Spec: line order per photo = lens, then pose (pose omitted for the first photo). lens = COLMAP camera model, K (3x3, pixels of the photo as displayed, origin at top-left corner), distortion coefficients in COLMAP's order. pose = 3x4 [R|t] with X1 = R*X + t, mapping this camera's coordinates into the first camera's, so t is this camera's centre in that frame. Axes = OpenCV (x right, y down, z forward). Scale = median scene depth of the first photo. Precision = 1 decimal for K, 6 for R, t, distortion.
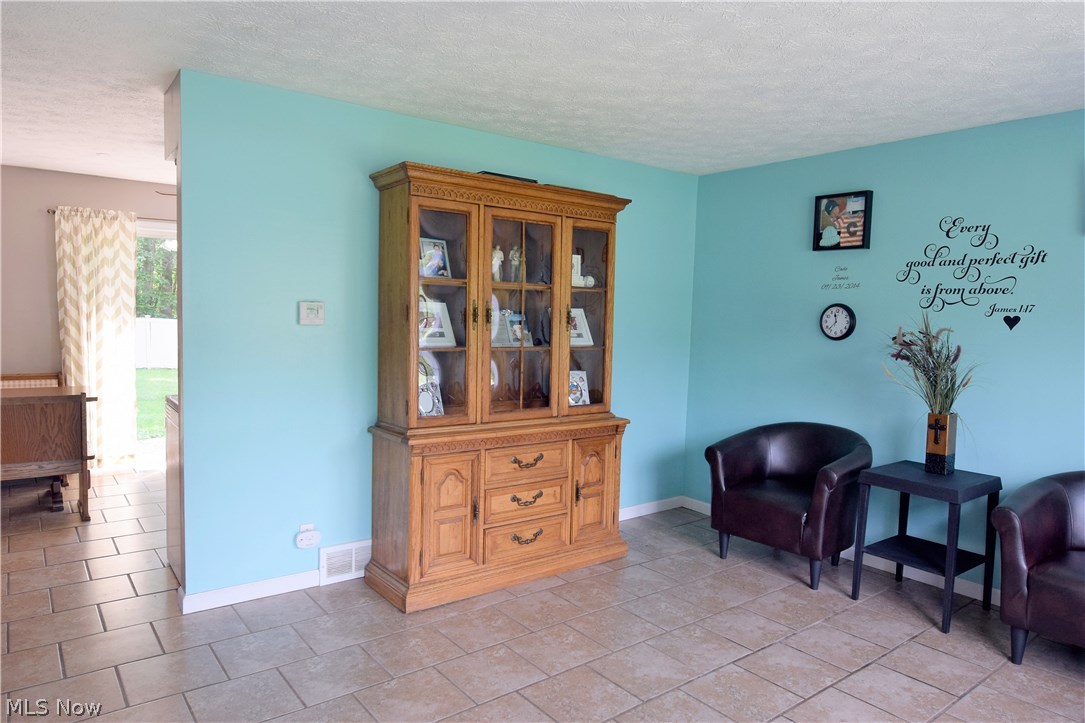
lens RADIAL K [[681.1, 0, 539.7], [0, 681.1, 363.2], [0, 0, 1]] dist [-0.017767, 0.003573]
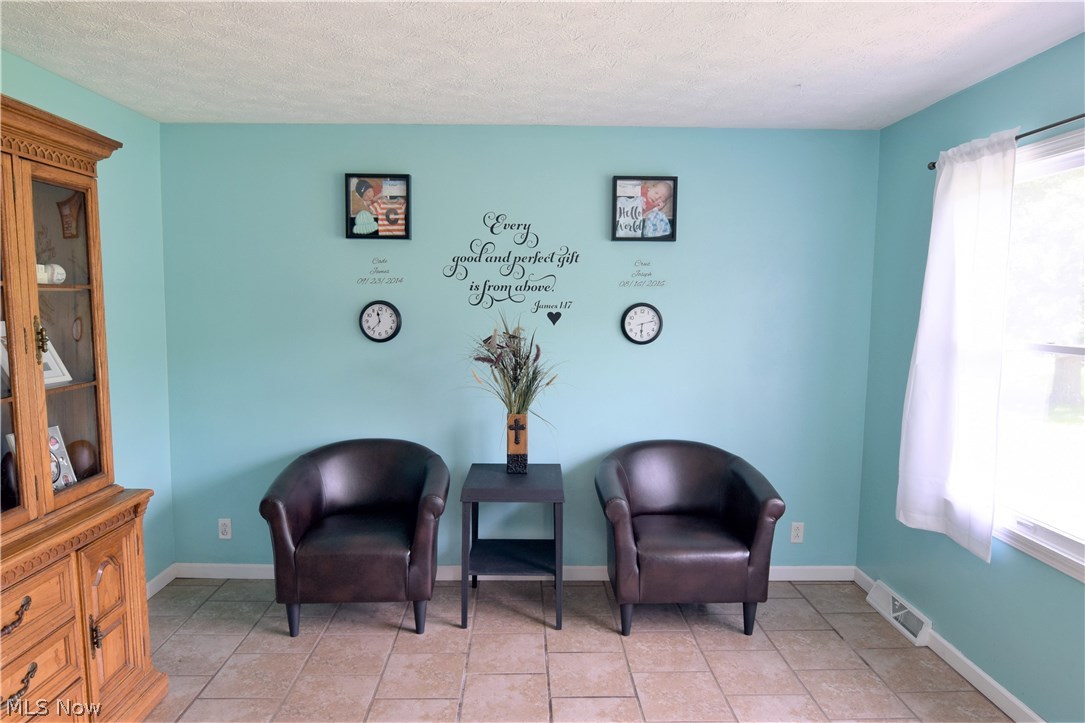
lens RADIAL K [[671.8, 0, 530.7], [0, 671.8, 364.1], [0, 0, 1]] dist [-0.008179, -0.009304]
pose [[0.599857, -0.097559, 0.794137, -0.156586], [0.069495, 0.995140, 0.069758, -0.058790], [-0.797084, 0.013344, 0.603721, 0.355911]]
